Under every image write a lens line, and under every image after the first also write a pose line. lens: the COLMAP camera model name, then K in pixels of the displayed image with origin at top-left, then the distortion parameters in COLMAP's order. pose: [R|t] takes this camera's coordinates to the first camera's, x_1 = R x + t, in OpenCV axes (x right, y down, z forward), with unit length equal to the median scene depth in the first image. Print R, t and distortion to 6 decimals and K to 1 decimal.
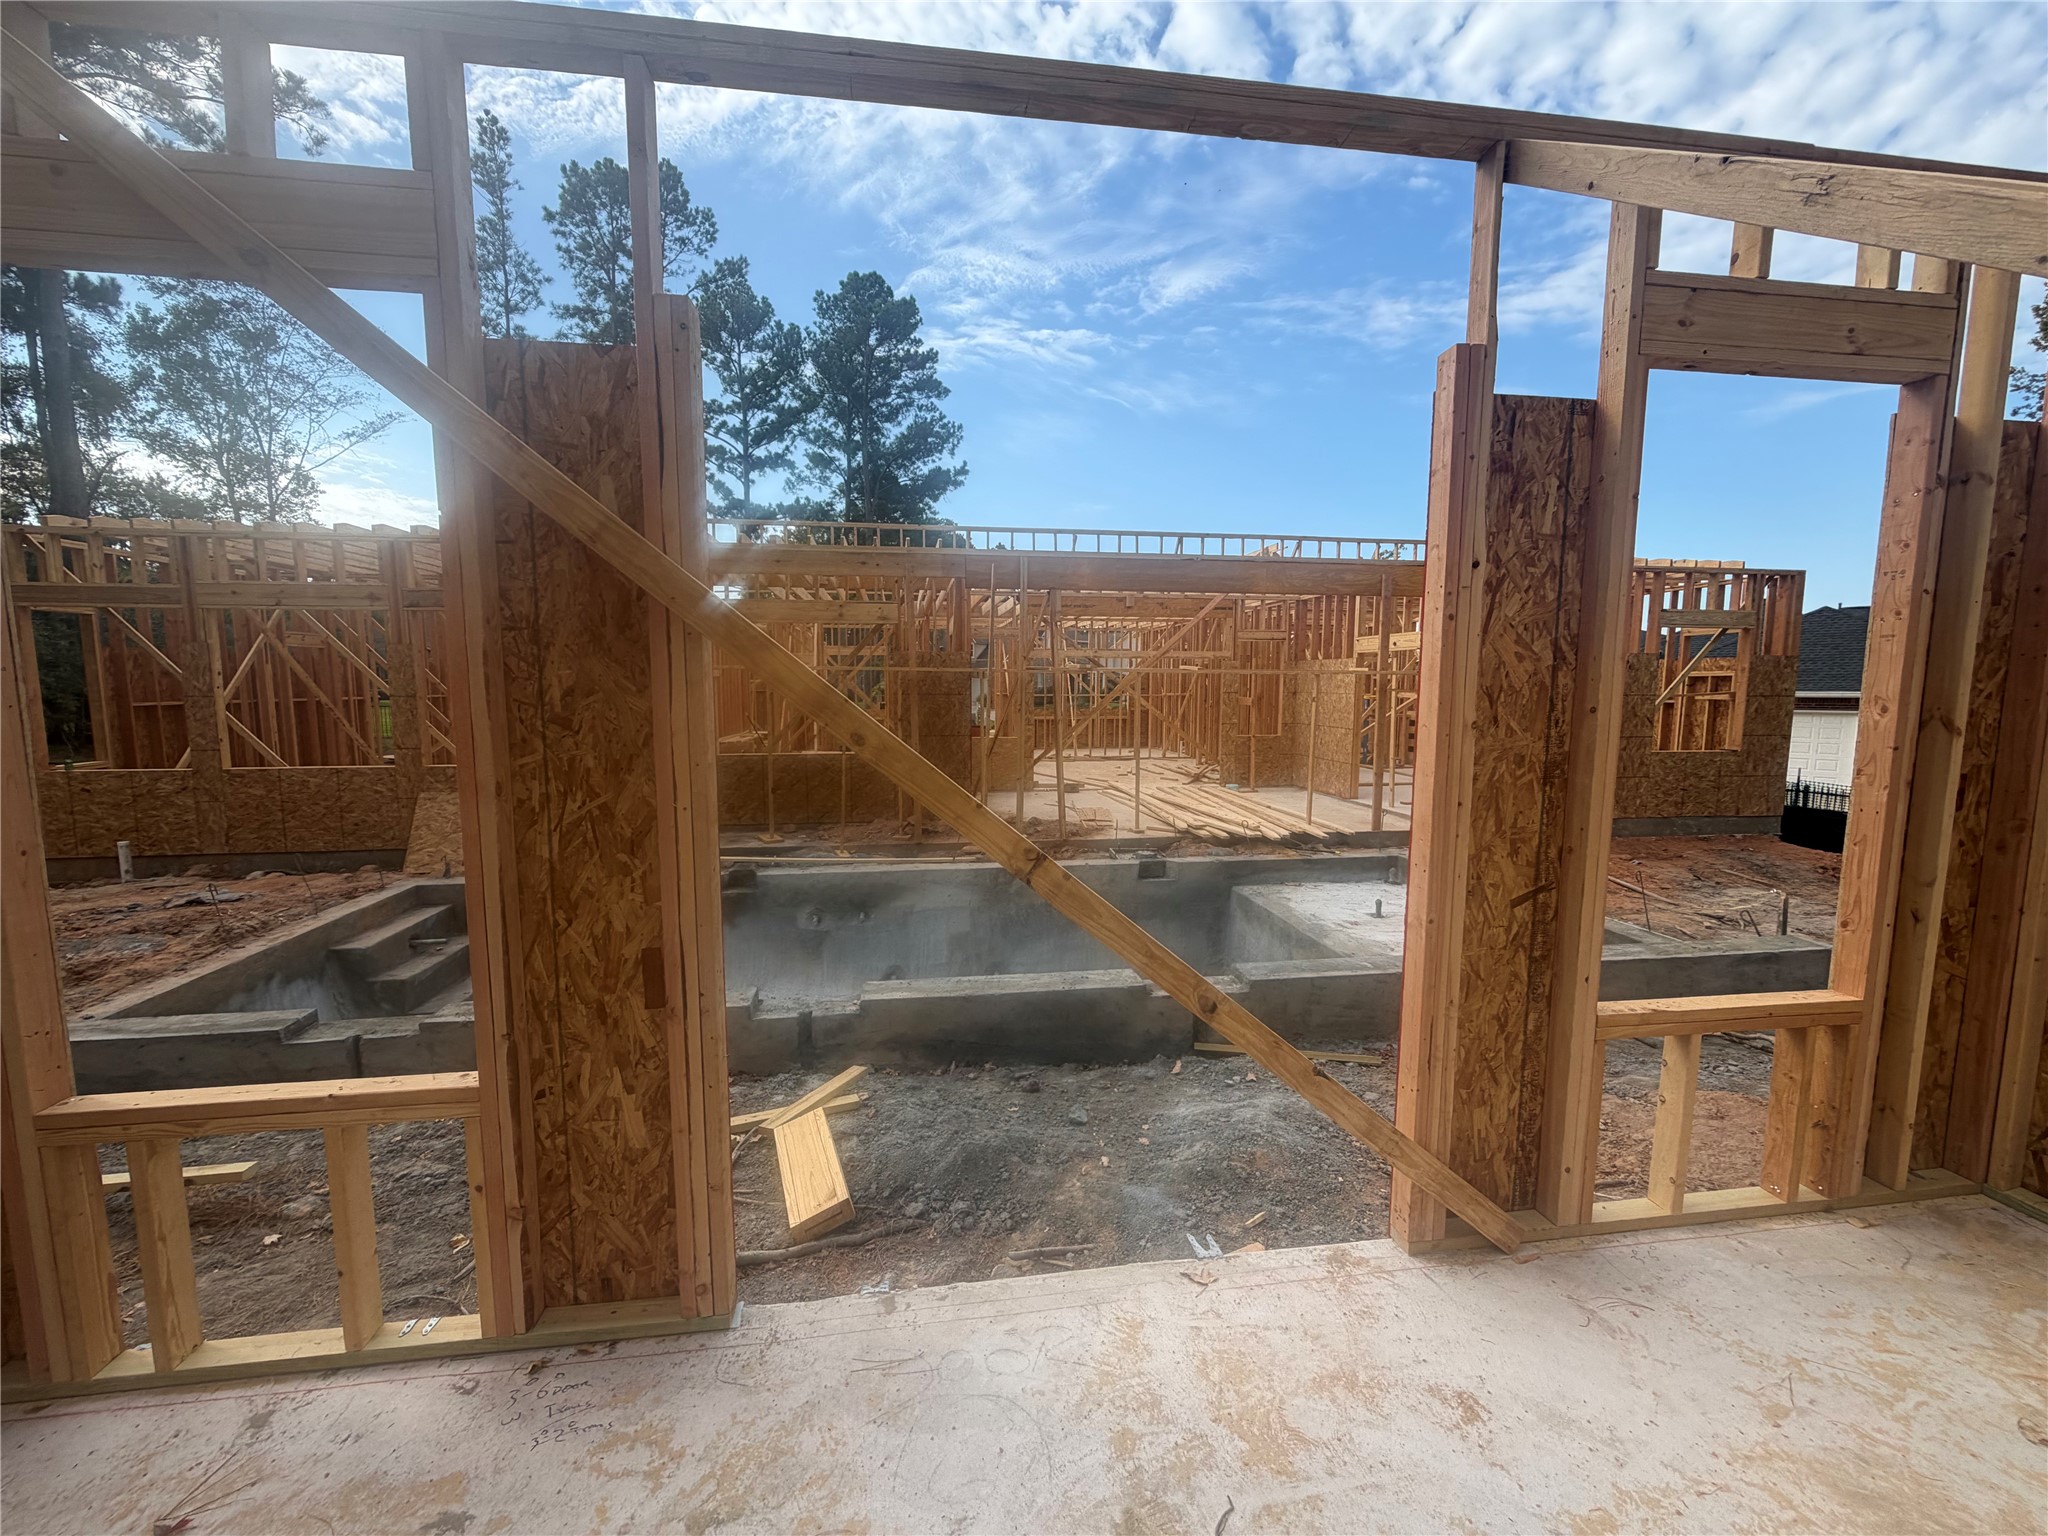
lens RADIAL K [[822.8, 0, 1035.9], [0, 822.8, 774.8], [0, 0, 1]] dist [-0.001008, -0.000212]
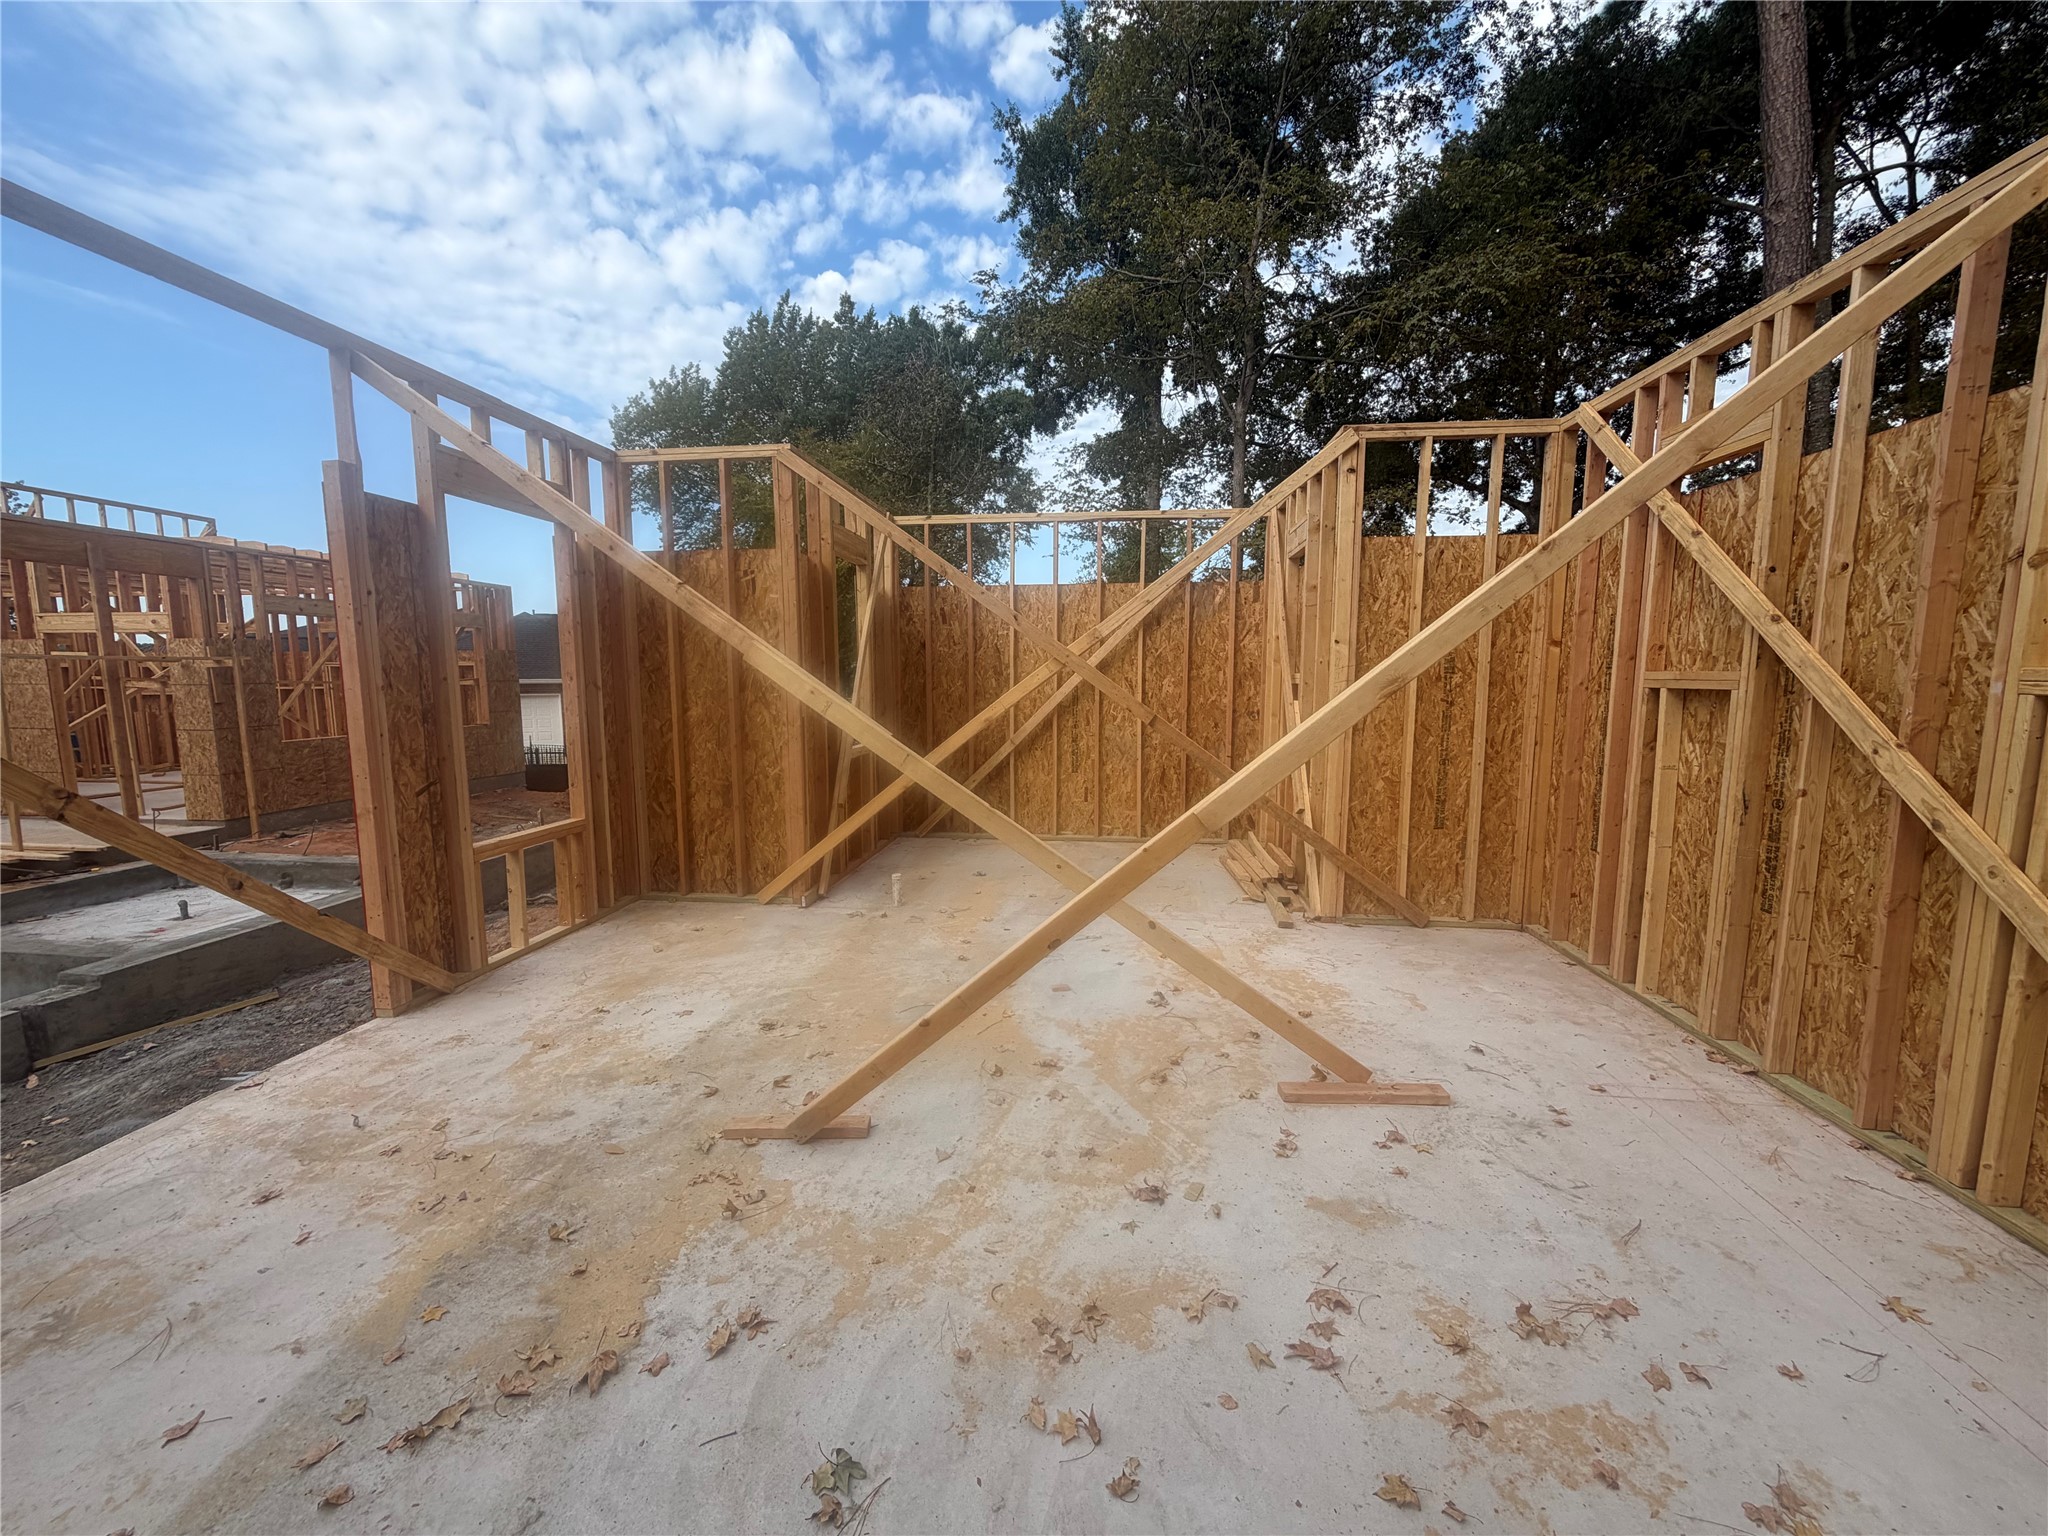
lens RADIAL K [[827.4, 0, 965.2], [0, 827.4, 779.3], [0, 0, 1]] dist [0.023838, -0.000086]
pose [[0.326267, -0.124056, 0.937102, -0.101173], [0.110857, 0.989532, 0.092400, 0.014104], [-0.938755, 0.073737, 0.336604, -0.097966]]
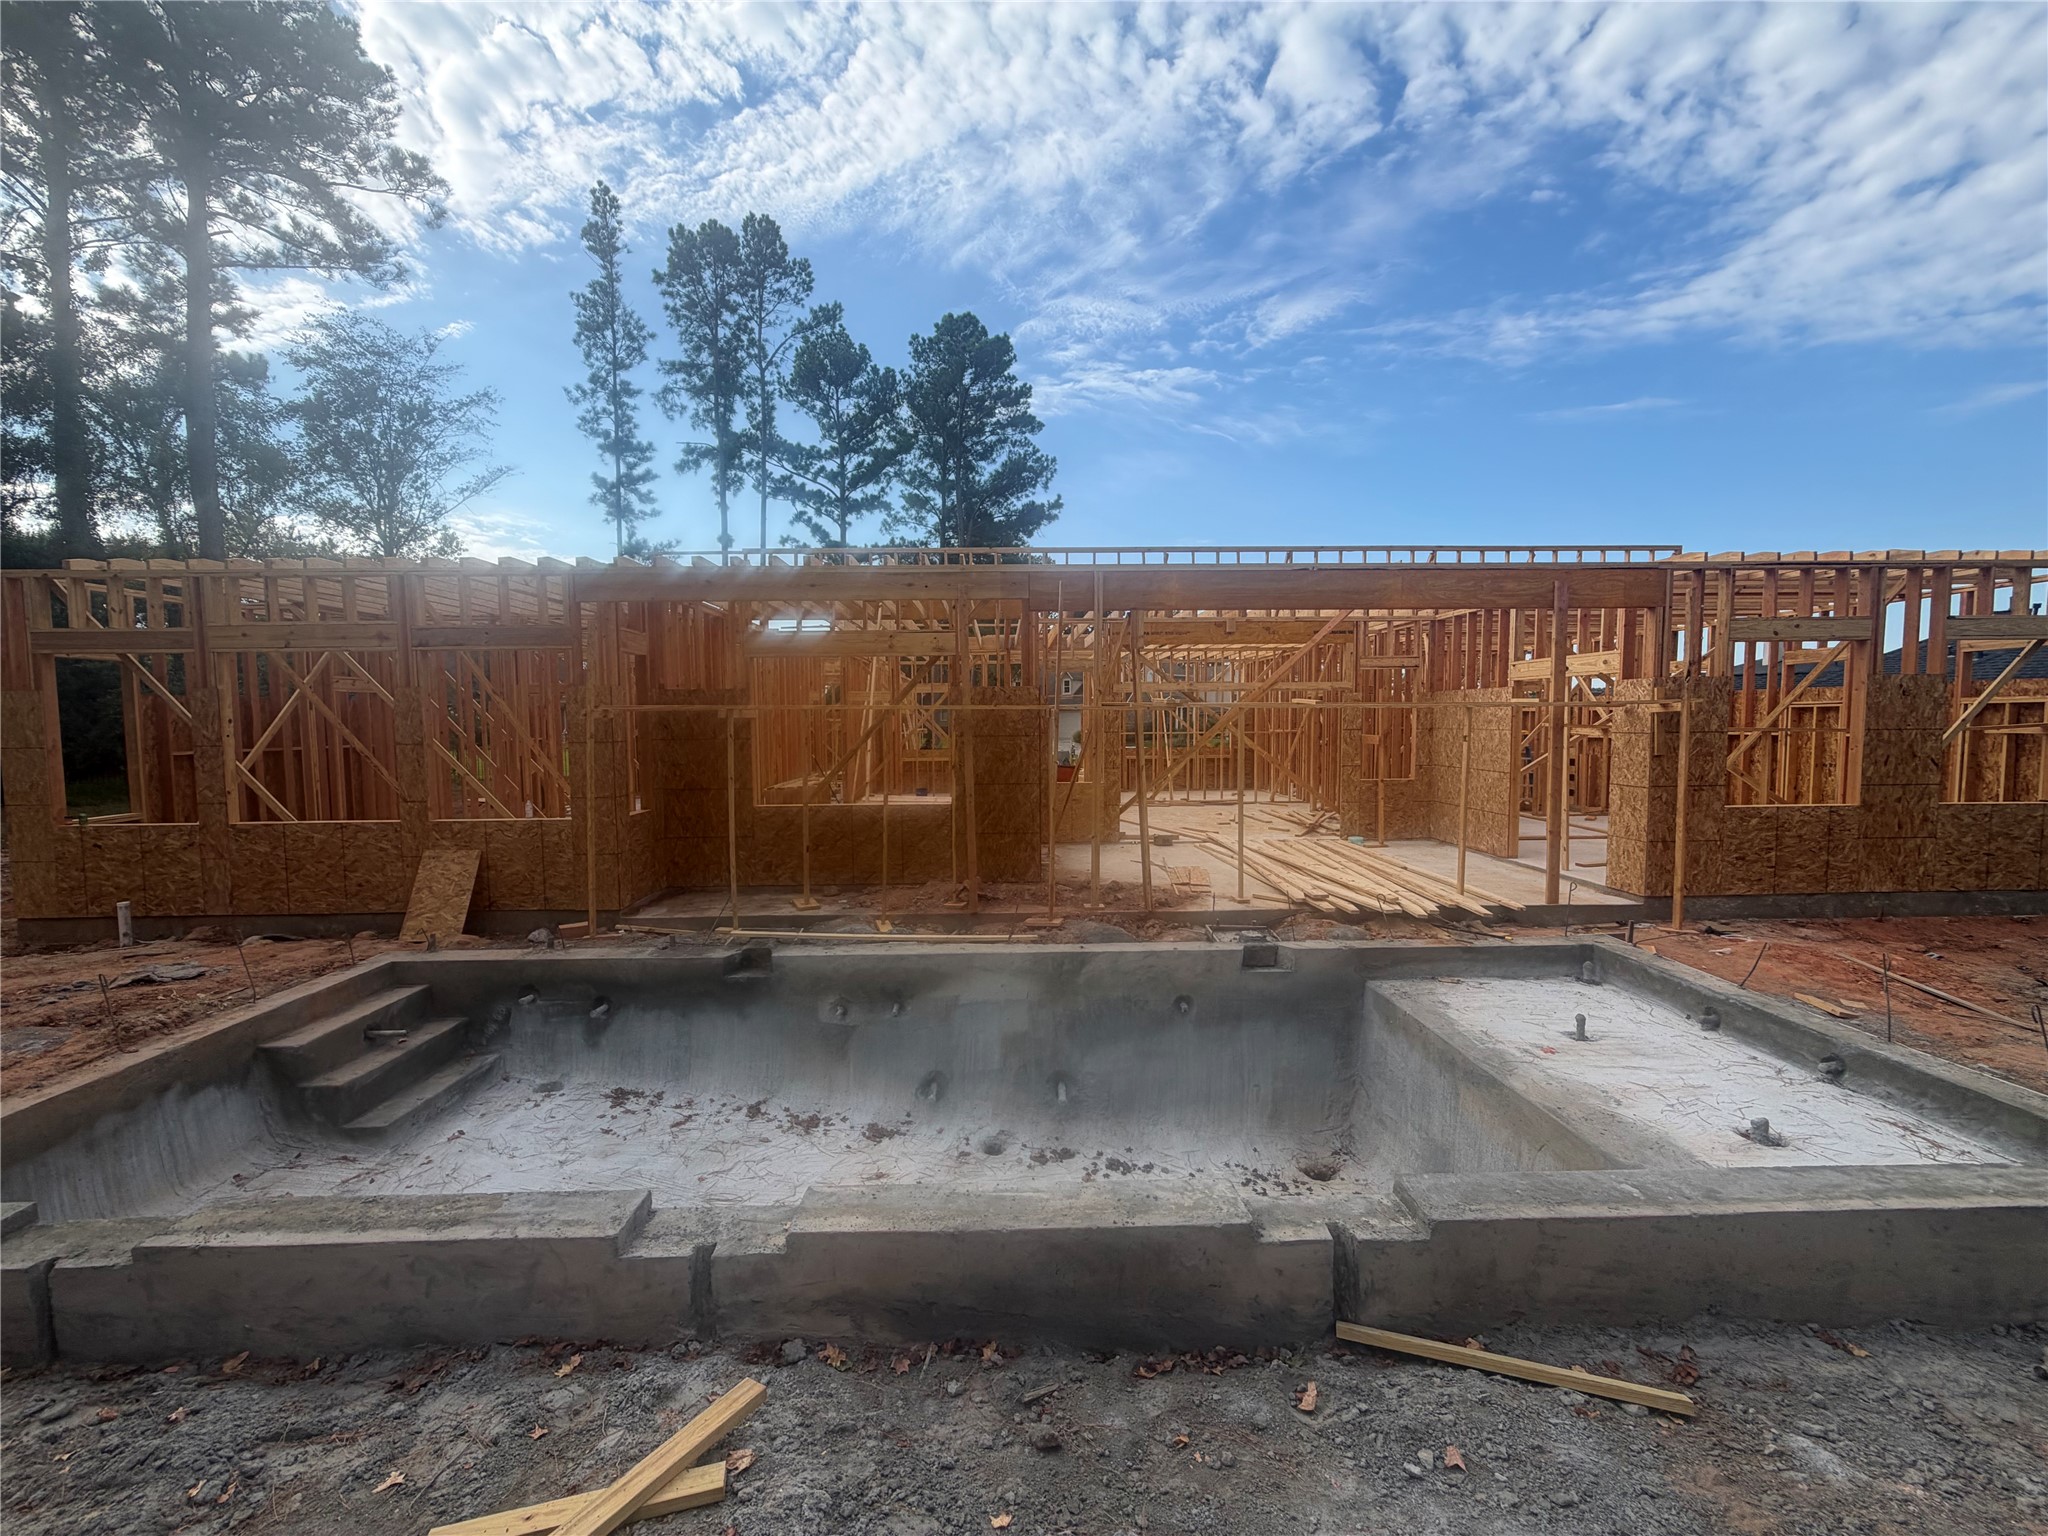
lens RADIAL K [[827.2, 0, 1024.0], [0, 827.2, 768.0], [0, 0, 1]] dist [0.000653, -0.000022]
pose [[0.990805, -0.002283, -0.135275, 0.015820], [-0.004741, 0.998658, -0.051579, -0.015035], [0.135211, 0.051746, 0.989465, 0.112292]]
